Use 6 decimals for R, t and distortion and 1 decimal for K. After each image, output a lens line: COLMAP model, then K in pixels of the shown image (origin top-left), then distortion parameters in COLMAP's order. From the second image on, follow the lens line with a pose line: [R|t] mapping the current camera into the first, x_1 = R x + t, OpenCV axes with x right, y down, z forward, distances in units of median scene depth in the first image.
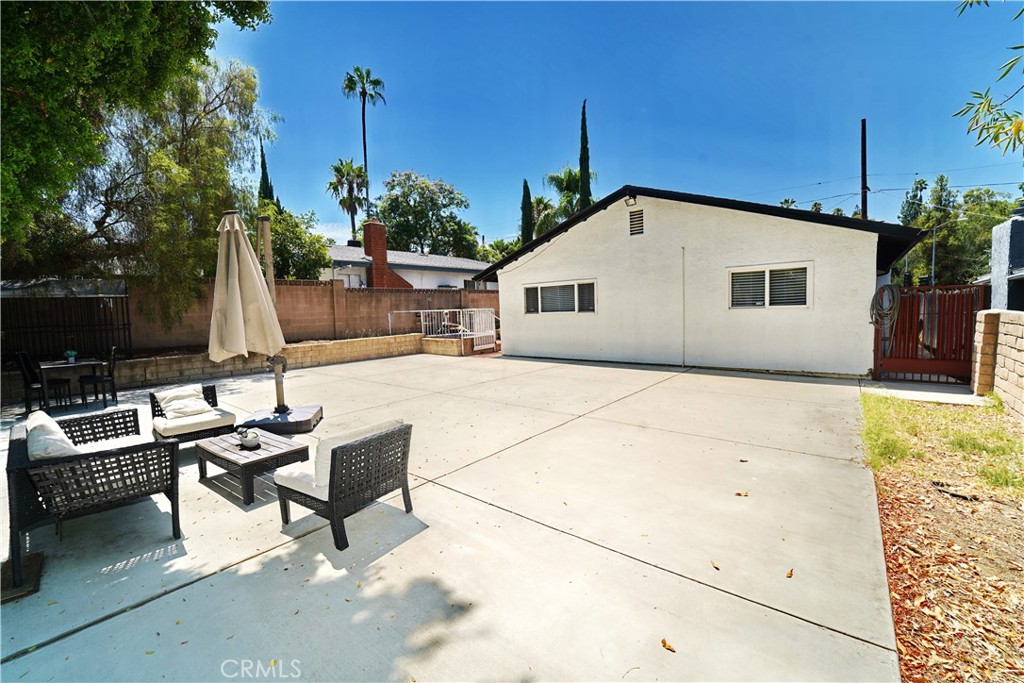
lens RADIAL K [[421.6, 0, 518.2], [0, 421.6, 340.6], [0, 0, 1]] dist [-0.024456, 0.001163]
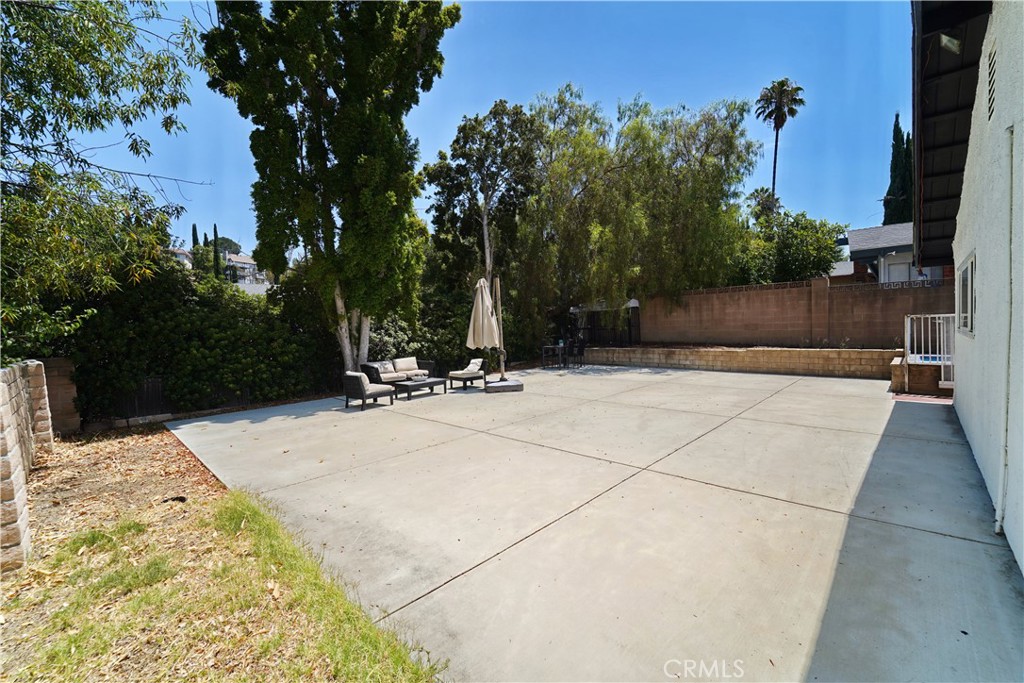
lens RADIAL K [[421.6, 0, 513.8], [0, 421.6, 339.9], [0, 0, 1]] dist [-0.024456, 0.001163]
pose [[-0.078717, 0.066268, -0.994692, 0.507593], [-0.043017, 0.996633, 0.069802, -0.057016], [0.995968, 0.048284, -0.075601, 0.487633]]
